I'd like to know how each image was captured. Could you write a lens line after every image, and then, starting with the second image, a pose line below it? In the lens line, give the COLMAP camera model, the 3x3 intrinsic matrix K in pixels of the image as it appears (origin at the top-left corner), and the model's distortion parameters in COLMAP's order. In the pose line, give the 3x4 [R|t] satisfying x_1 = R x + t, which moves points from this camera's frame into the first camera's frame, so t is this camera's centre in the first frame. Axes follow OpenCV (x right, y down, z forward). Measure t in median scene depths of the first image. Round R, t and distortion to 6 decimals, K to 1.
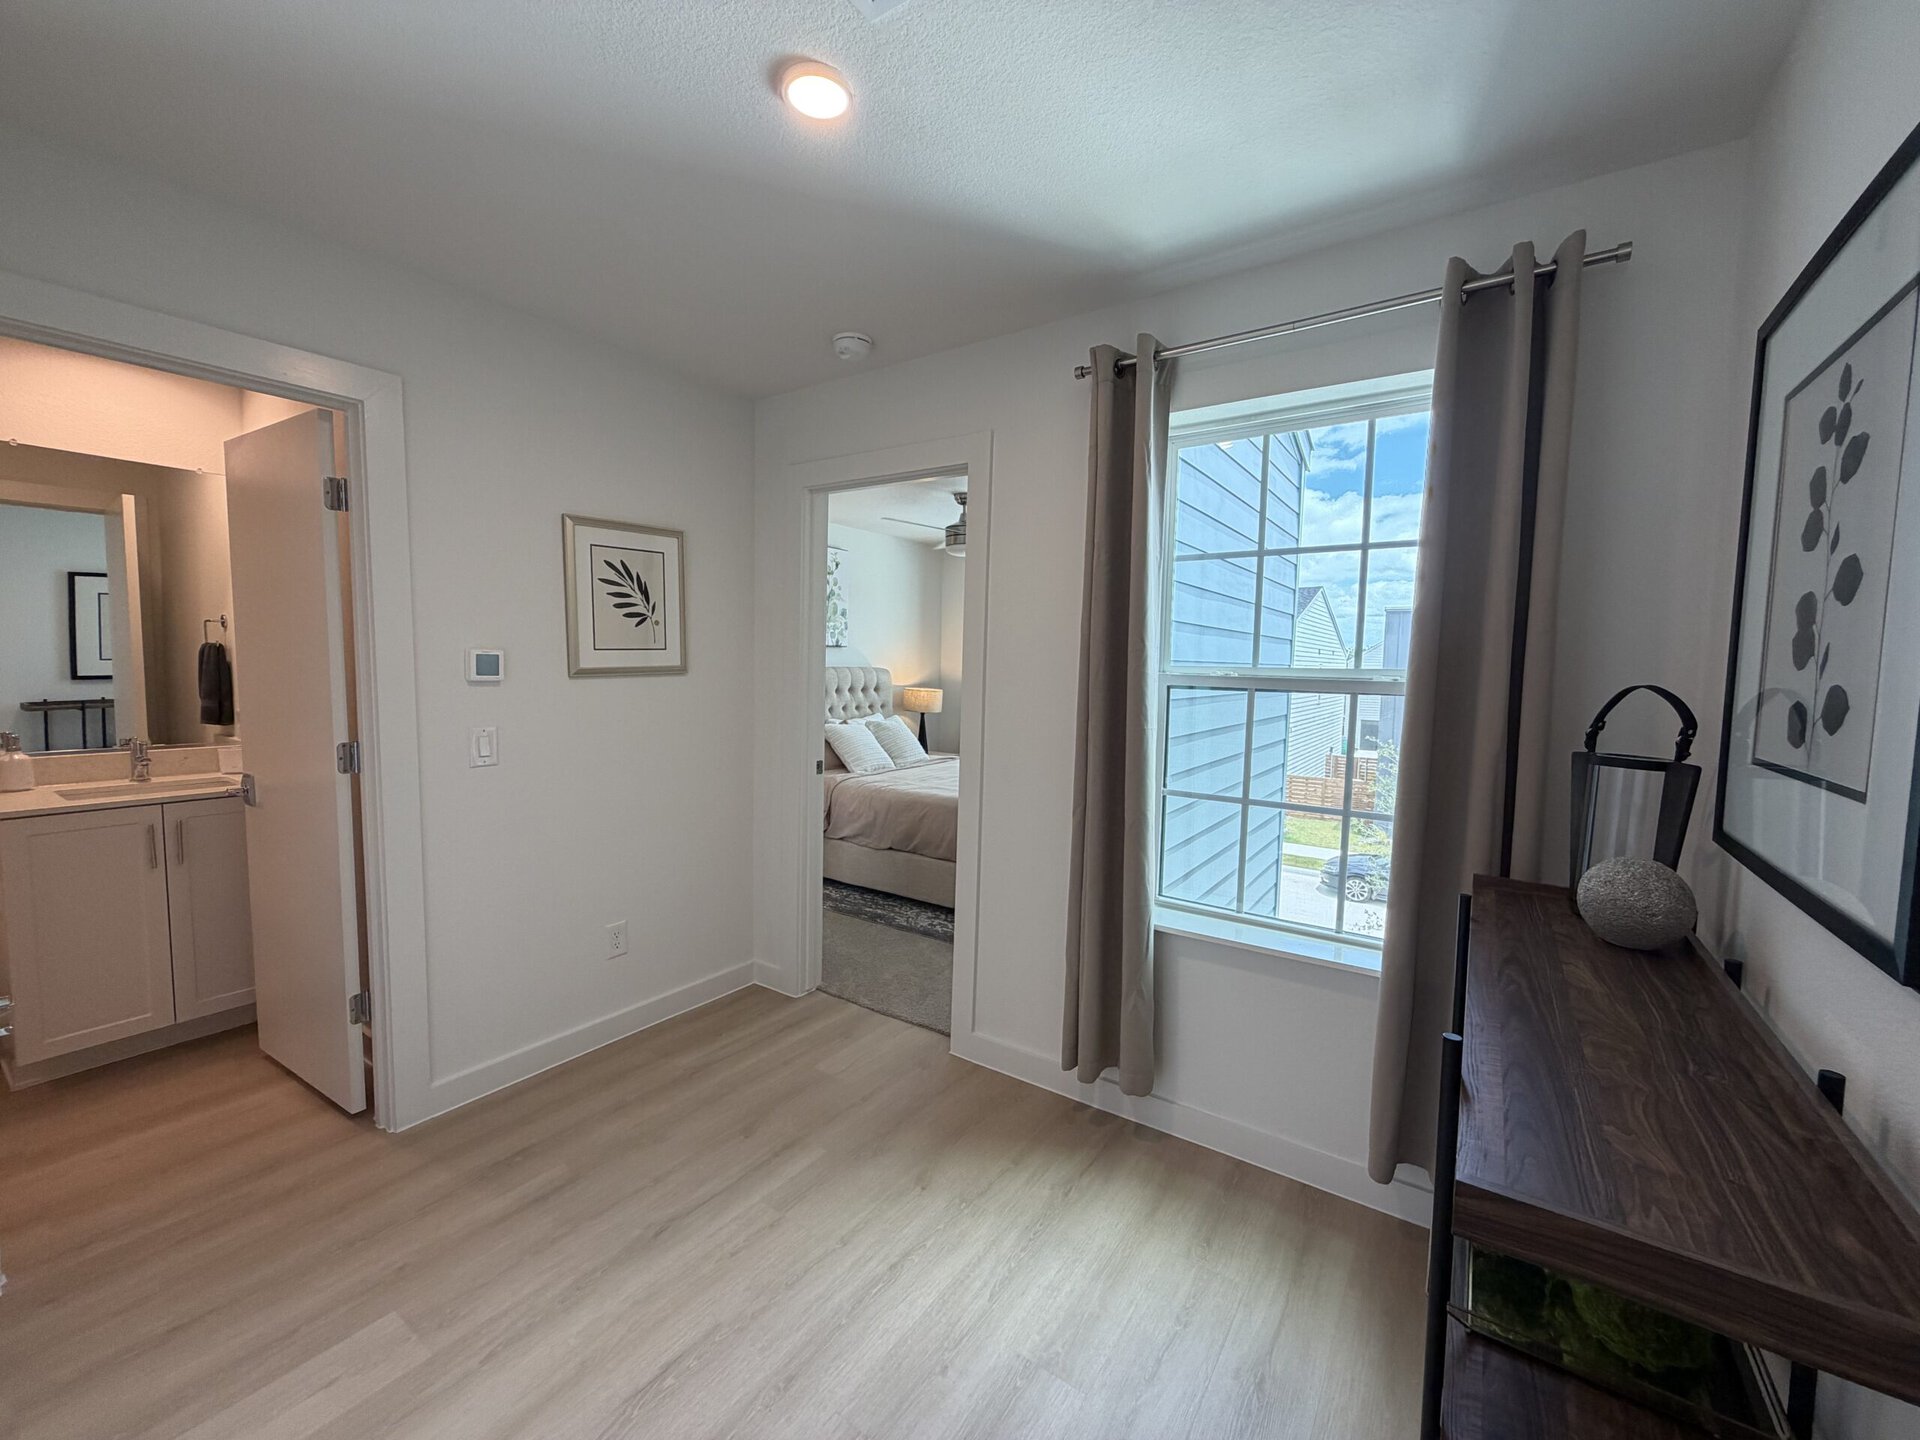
lens RADIAL K [[771.4, 0, 961.5], [0, 771.4, 718.6], [0, 0, 1]] dist [0.003062, 0.000187]
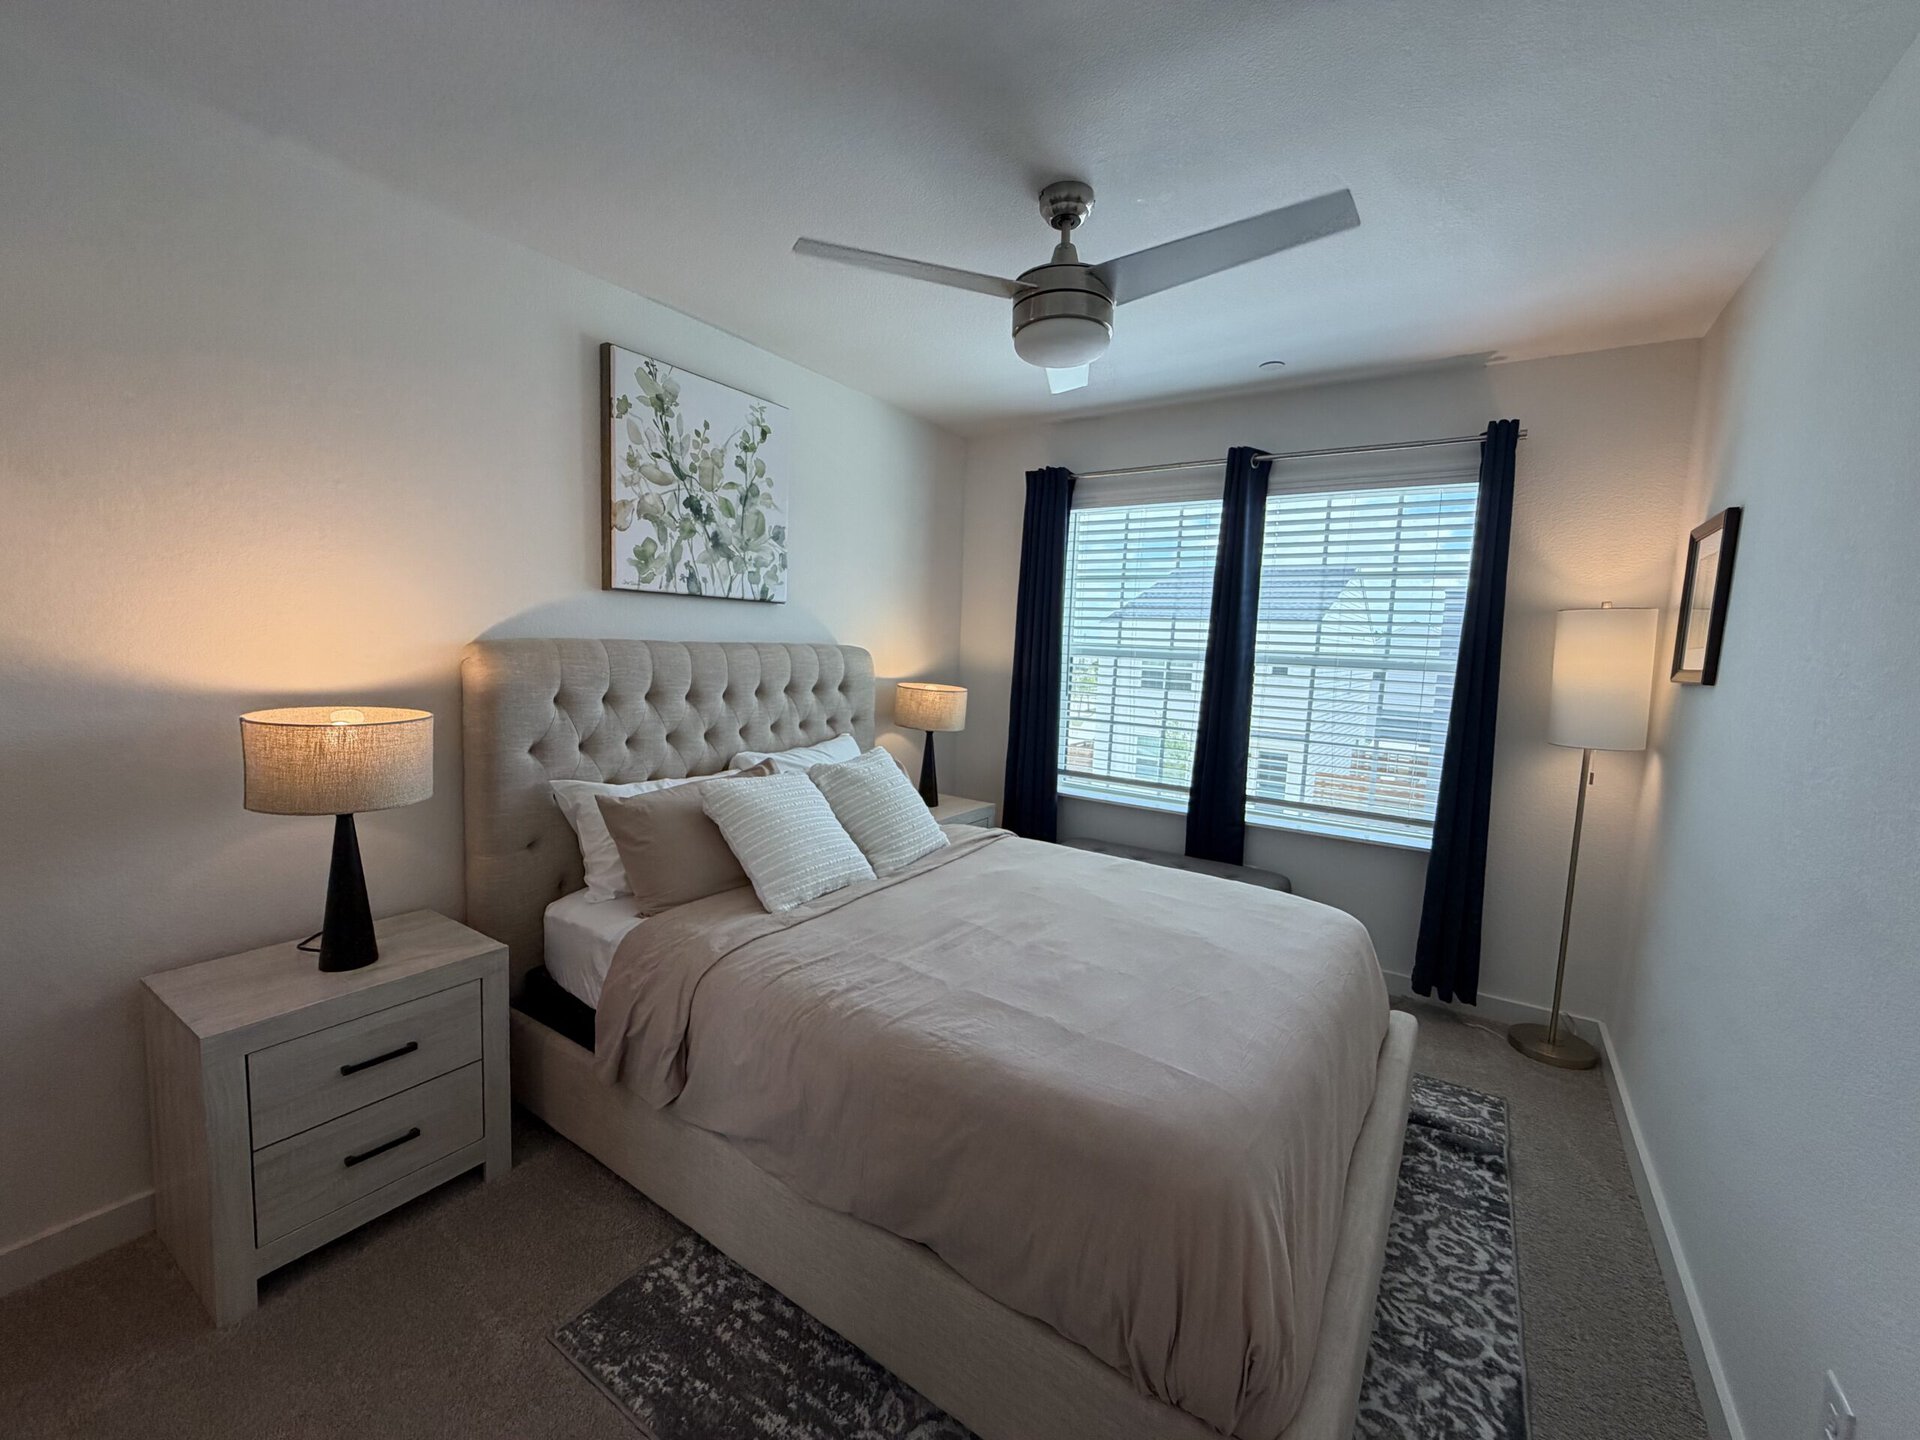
lens RADIAL K [[771.4, 0, 954.8], [0, 771.4, 719.9], [0, 0, 1]] dist [0.003062, 0.000187]
pose [[0.999807, 0.018240, 0.007251, -0.040172], [-0.018434, 0.999451, 0.027518, -0.033080], [-0.006745, -0.027647, 0.999595, 0.498181]]
